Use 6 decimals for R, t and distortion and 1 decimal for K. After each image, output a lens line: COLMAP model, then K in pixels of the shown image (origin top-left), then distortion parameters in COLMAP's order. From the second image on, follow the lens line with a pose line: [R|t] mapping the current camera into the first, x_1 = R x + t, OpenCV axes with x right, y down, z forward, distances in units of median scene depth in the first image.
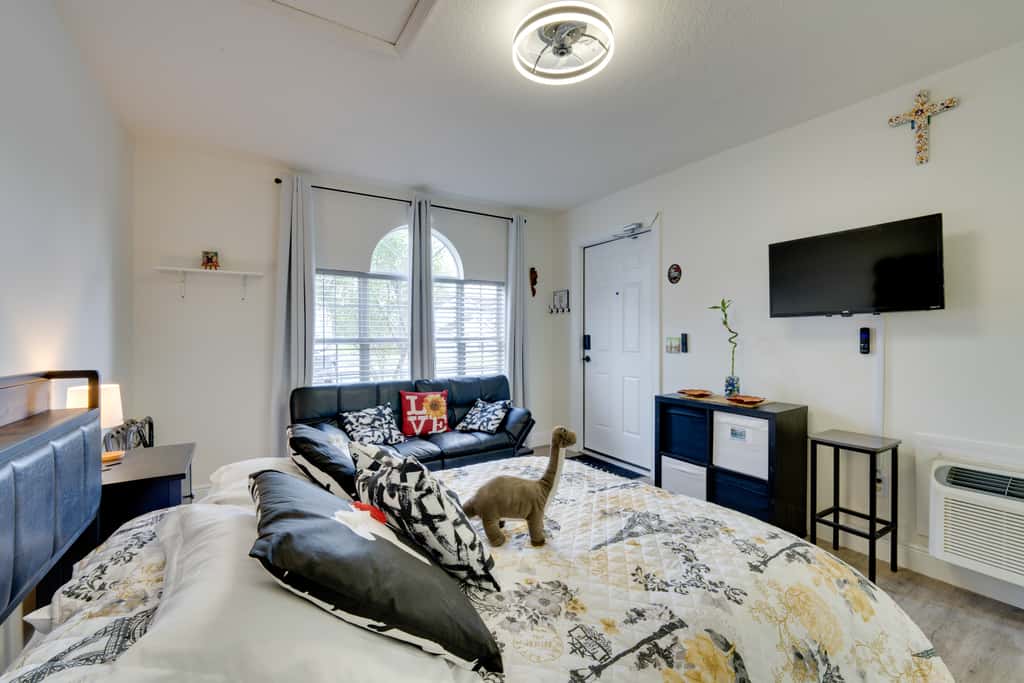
lens RADIAL K [[404.4, 0, 501.2], [0, 404.4, 339.7], [0, 0, 1]] dist [-0.007869, -0.001050]
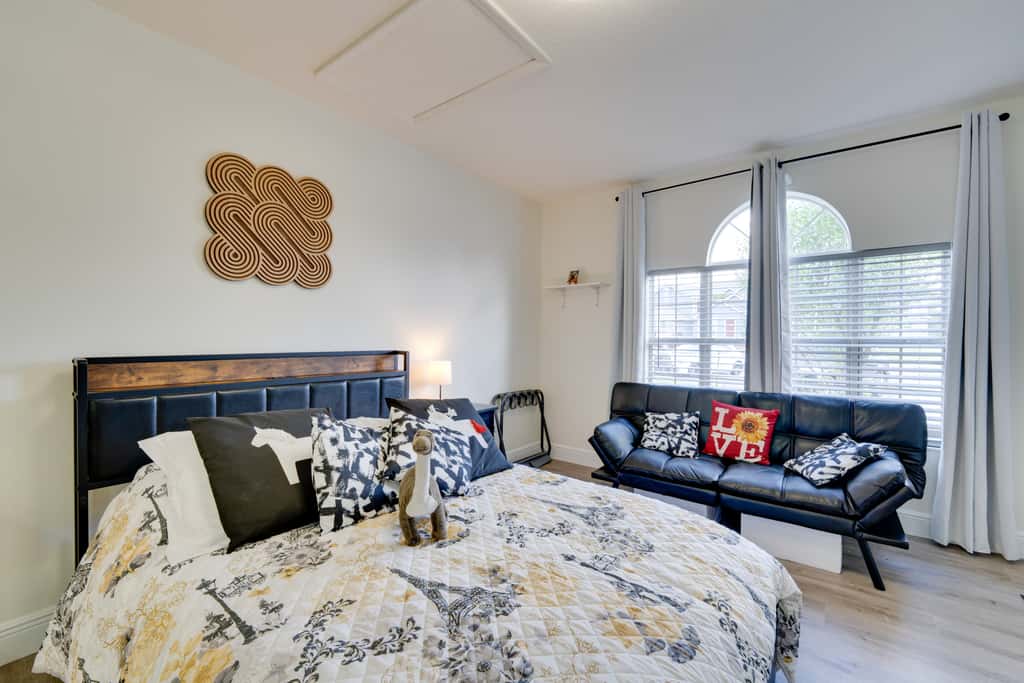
lens RADIAL K [[404.4, 0, 521.4], [0, 404.4, 340.1], [0, 0, 1]] dist [-0.007869, -0.001050]
pose [[0.383072, 0.012314, -0.923636, 0.390673], [-0.016656, 0.999841, 0.006423, 0.001288], [0.923568, 0.012923, 0.383216, 0.311164]]
